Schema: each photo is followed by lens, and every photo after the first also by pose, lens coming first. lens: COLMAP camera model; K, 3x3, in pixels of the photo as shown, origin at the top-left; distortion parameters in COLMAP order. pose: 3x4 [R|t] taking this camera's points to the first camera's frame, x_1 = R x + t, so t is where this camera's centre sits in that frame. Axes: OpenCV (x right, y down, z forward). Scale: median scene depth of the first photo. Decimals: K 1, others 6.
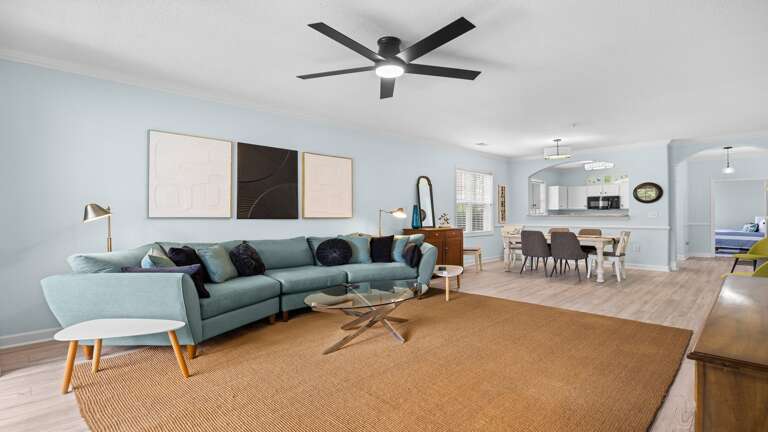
lens RADIAL K [[355.6, 0, 385.7], [0, 355.6, 217.1], [0, 0, 1]] dist [-0.010853, -0.000221]
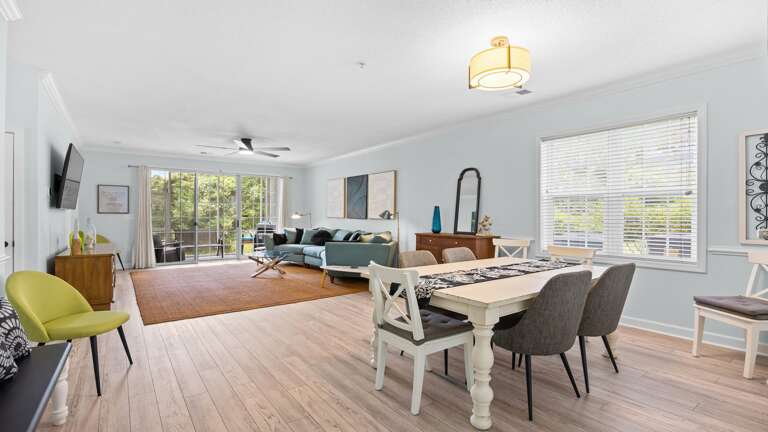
lens RADIAL K [[355.6, 0, 385.7], [0, 355.6, 217.1], [0, 0, 1]] dist [-0.010853, -0.000221]
pose [[-0.126146, 0.014546, -0.991905, 1.263505], [-0.000837, 0.999891, 0.014770, -0.026967], [0.992011, 0.002693, -0.126120, 1.271567]]
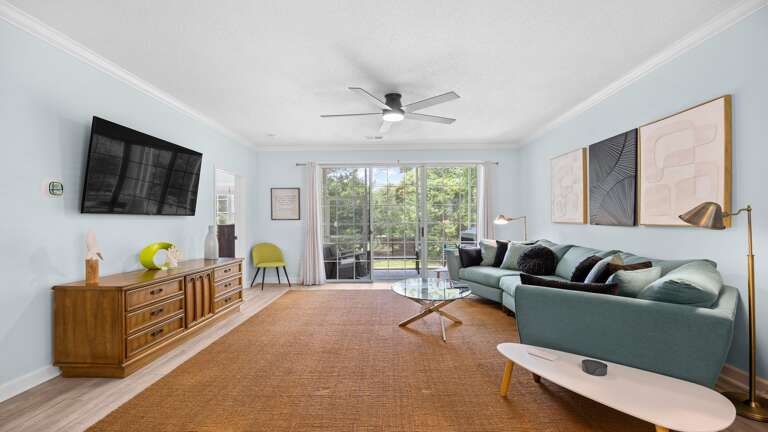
lens RADIAL K [[355.6, 0, 385.7], [0, 355.6, 217.1], [0, 0, 1]] dist [-0.010853, -0.000221]
pose [[-0.714625, 0.008532, -0.699455, 0.590978], [0.015396, 0.999875, -0.003534, -0.019080], [0.699338, -0.013295, -0.714667, 1.149377]]
